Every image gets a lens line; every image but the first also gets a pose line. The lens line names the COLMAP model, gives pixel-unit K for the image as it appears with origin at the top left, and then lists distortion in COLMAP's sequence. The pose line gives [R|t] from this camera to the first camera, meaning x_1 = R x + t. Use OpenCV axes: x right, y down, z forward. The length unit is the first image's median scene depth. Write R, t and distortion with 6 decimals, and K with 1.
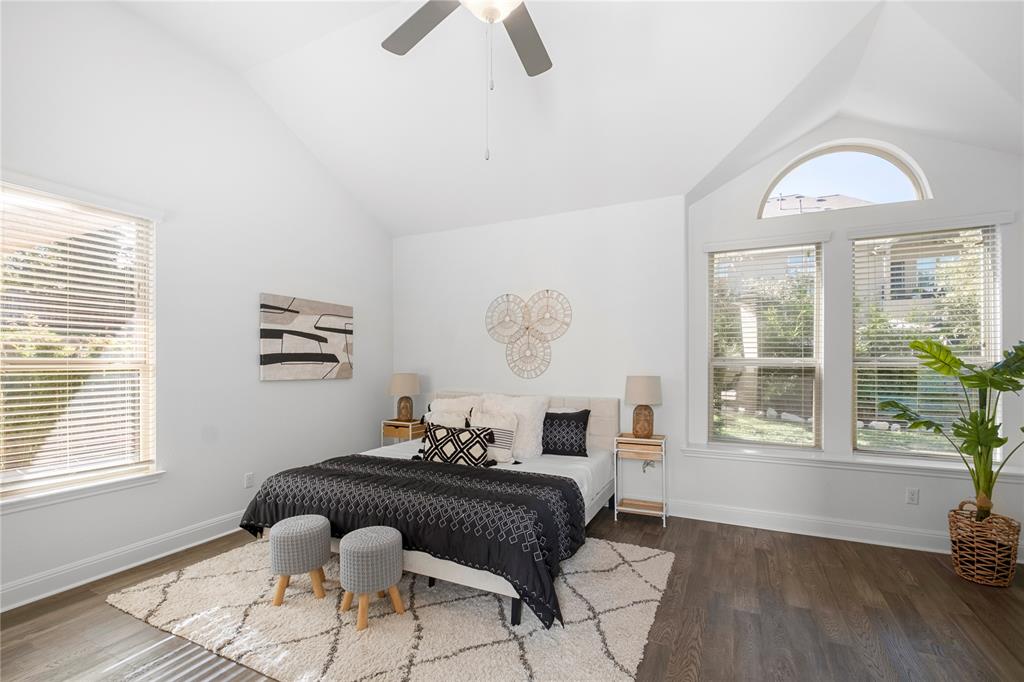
lens RADIAL K [[450.2, 0, 513.1], [0, 450.2, 364.0], [0, 0, 1]] dist [-0.000539, -0.000032]
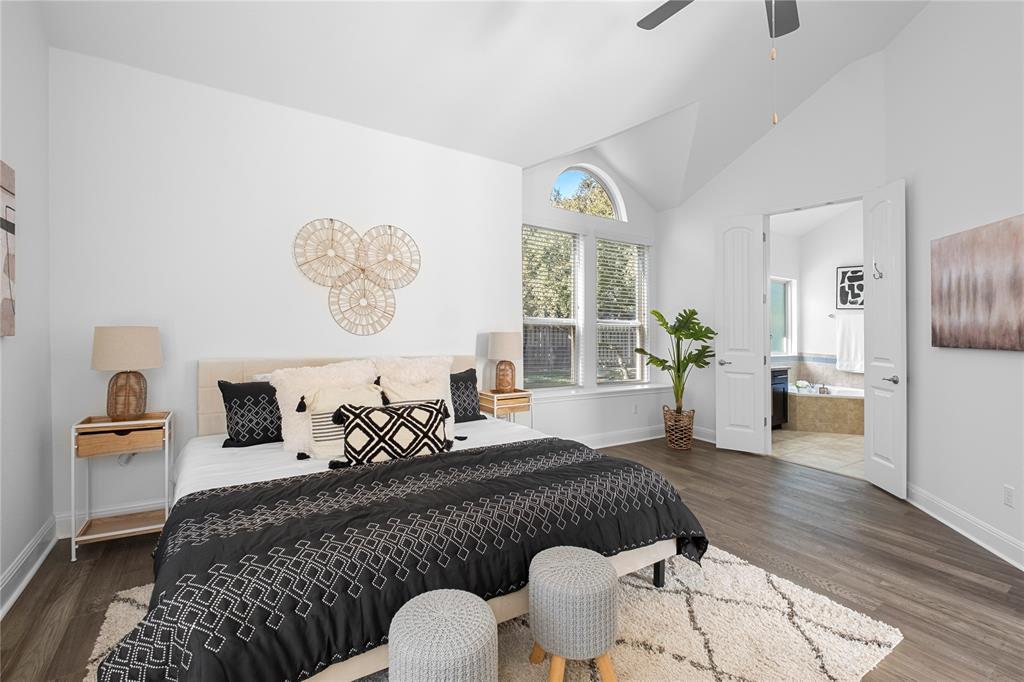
lens RADIAL K [[458.9, 0, 512.3], [0, 458.9, 319.5], [0, 0, 1]] dist [-0.000916, -0.000161]
pose [[0.511724, 0.027458, 0.858711, -0.589673], [-0.013911, 0.999623, -0.023674, 0.022874], [-0.859037, 0.000169, 0.511913, 0.453053]]
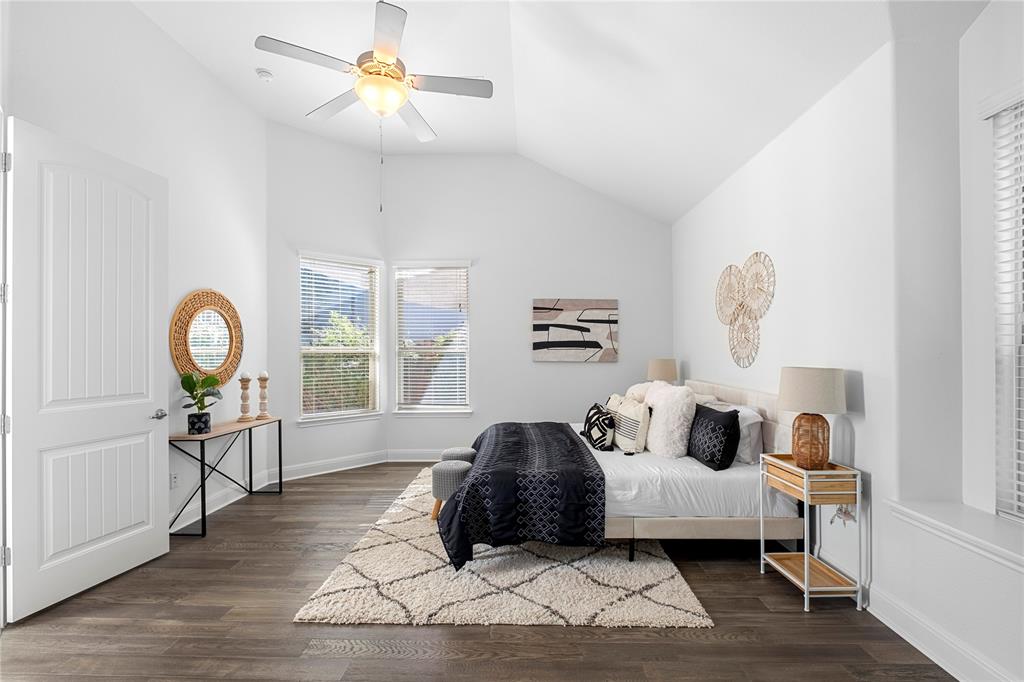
lens RADIAL K [[447.7, 0, 513.0], [0, 447.7, 349.6], [0, 0, 1]] dist [0.000055, 0.000030]
pose [[0.421727, 0.000507, -0.906723, 0.677341], [-0.004804, 0.999987, -0.001675, 0.003554], [0.906710, 0.005062, 0.421724, 0.345125]]
